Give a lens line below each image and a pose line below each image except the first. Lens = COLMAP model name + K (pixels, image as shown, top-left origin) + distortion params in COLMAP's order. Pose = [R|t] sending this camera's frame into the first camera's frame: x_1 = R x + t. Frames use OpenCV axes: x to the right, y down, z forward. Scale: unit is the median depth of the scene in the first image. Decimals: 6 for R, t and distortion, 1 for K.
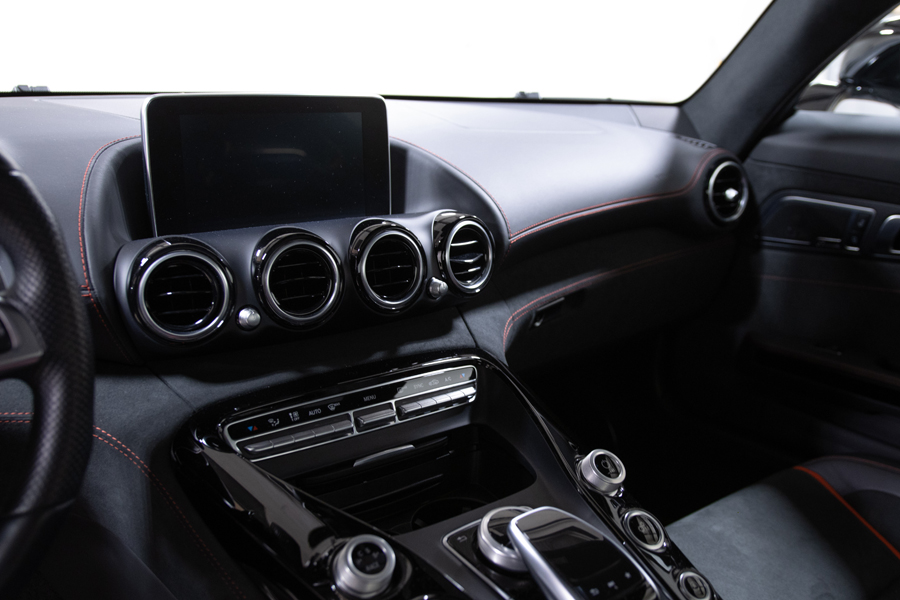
lens RADIAL K [[862.9, 0, 508.2], [0, 862.9, 312.4], [0, 0, 1]] dist [-0.075889, 0.024403]
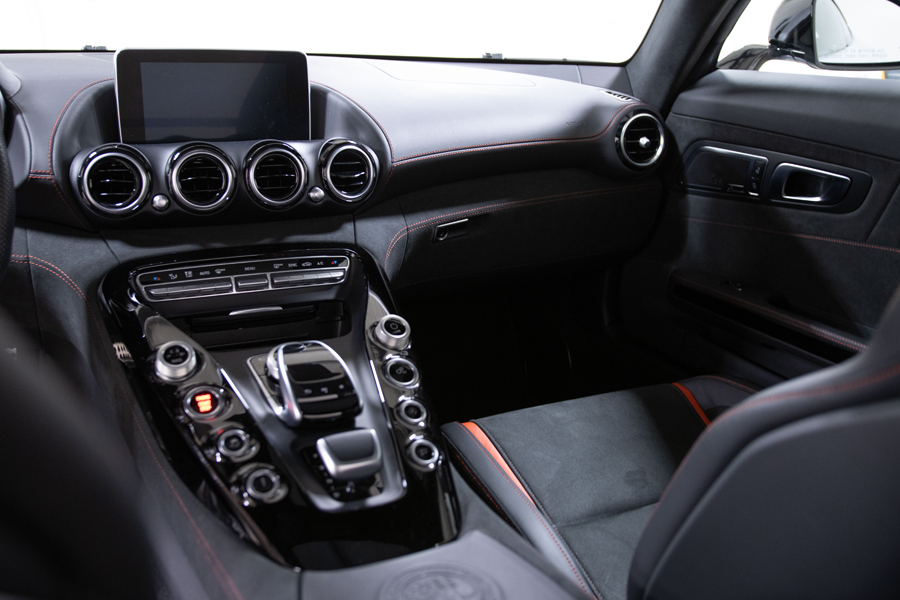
lens RADIAL K [[822.9, 0, 447.8], [0, 822.9, 279.4], [0, 0, 1]] dist [-0.063107, 0.014343]
pose [[0.965115, 0.068503, -0.252705, 0.393776], [-0.067664, 0.997636, 0.012018, 0.065415], [0.252931, 0.005500, 0.967469, -0.156074]]
